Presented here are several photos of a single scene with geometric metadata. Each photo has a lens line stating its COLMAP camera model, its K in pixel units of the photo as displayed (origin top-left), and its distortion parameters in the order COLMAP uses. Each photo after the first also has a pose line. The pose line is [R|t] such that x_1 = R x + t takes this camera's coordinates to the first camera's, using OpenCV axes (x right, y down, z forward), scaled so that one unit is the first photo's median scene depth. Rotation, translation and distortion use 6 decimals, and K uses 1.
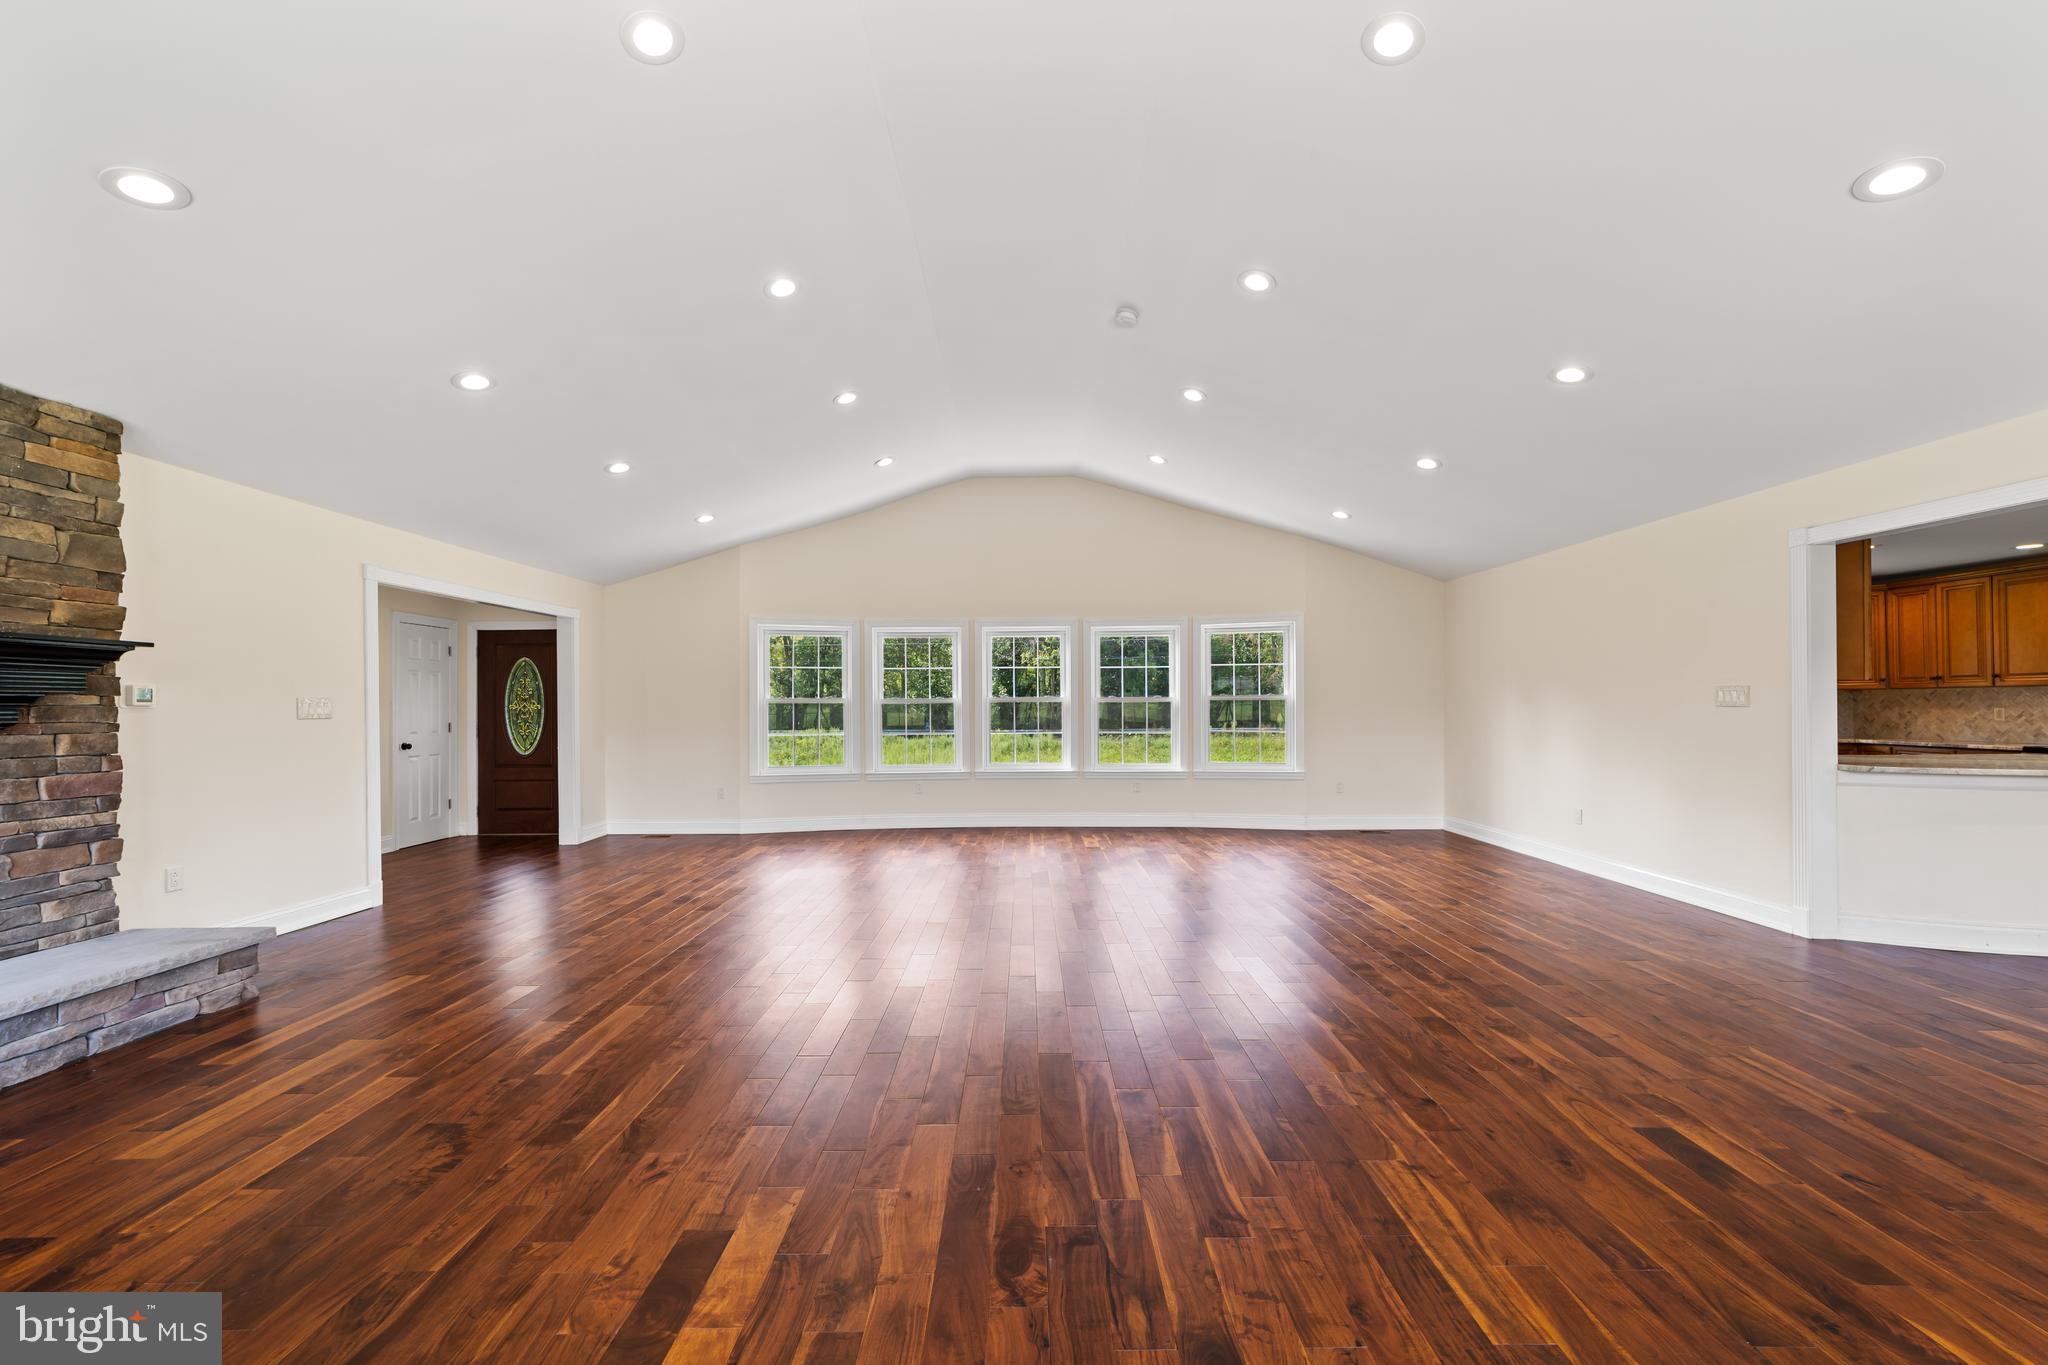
lens RADIAL K [[792.4, 0, 1017.6], [0, 792.4, 703.3], [0, 0, 1]] dist [-0.001278, 0.006015]
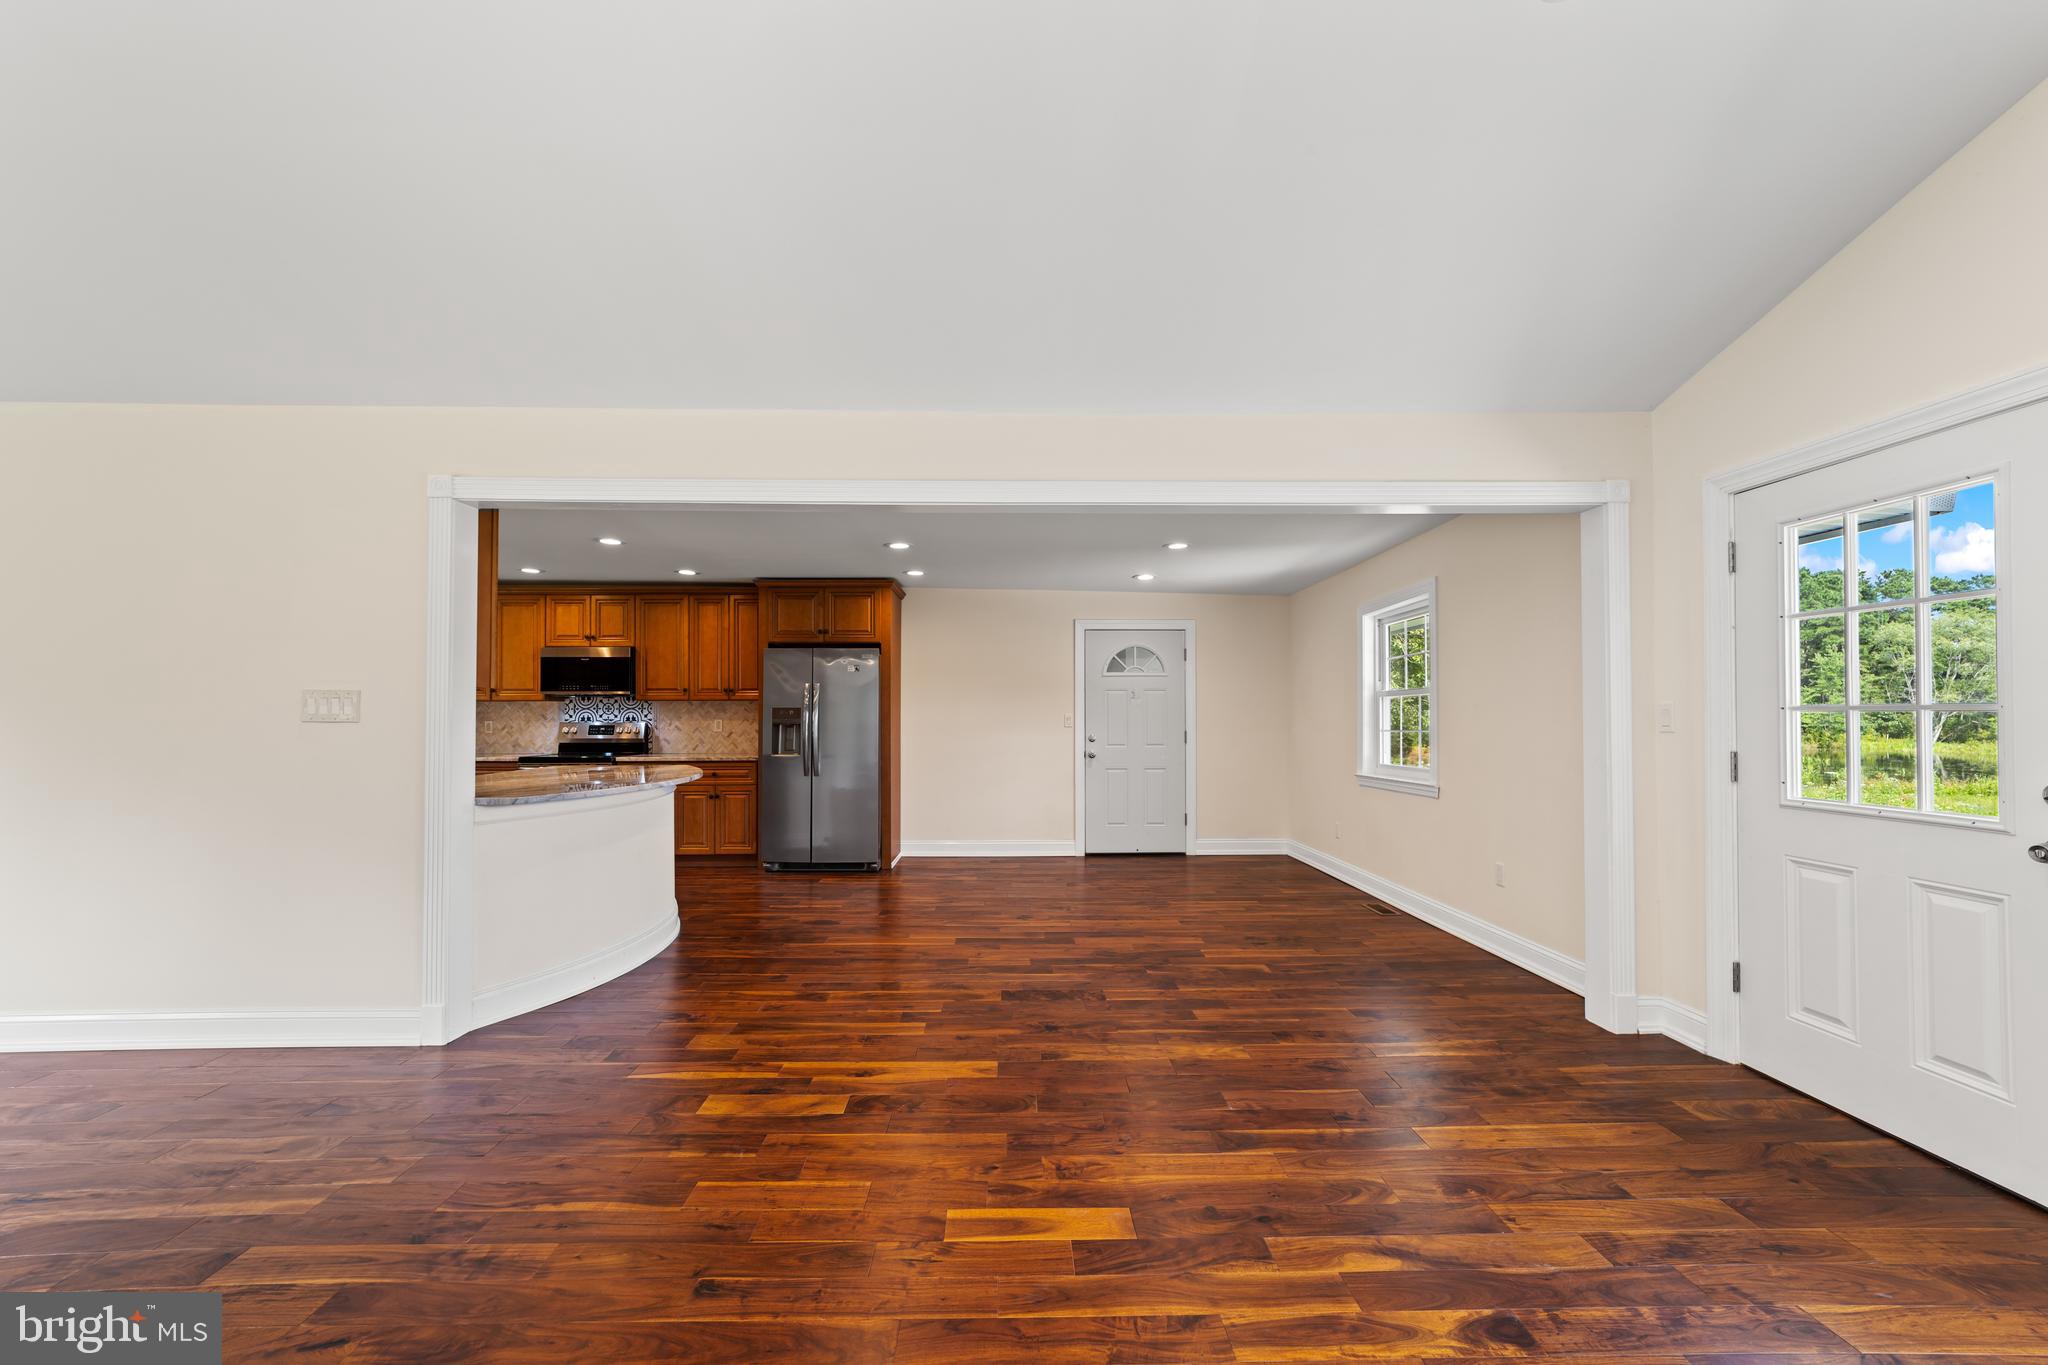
lens RADIAL K [[792.4, 0, 1017.6], [0, 792.4, 703.3], [0, 0, 1]] dist [-0.001278, 0.006015]
pose [[-0.012951, 0.019174, 0.999732, 0.266892], [-0.003567, 0.999809, -0.019222, 0.000368], [-0.999910, -0.003815, -0.012880, 0.493997]]
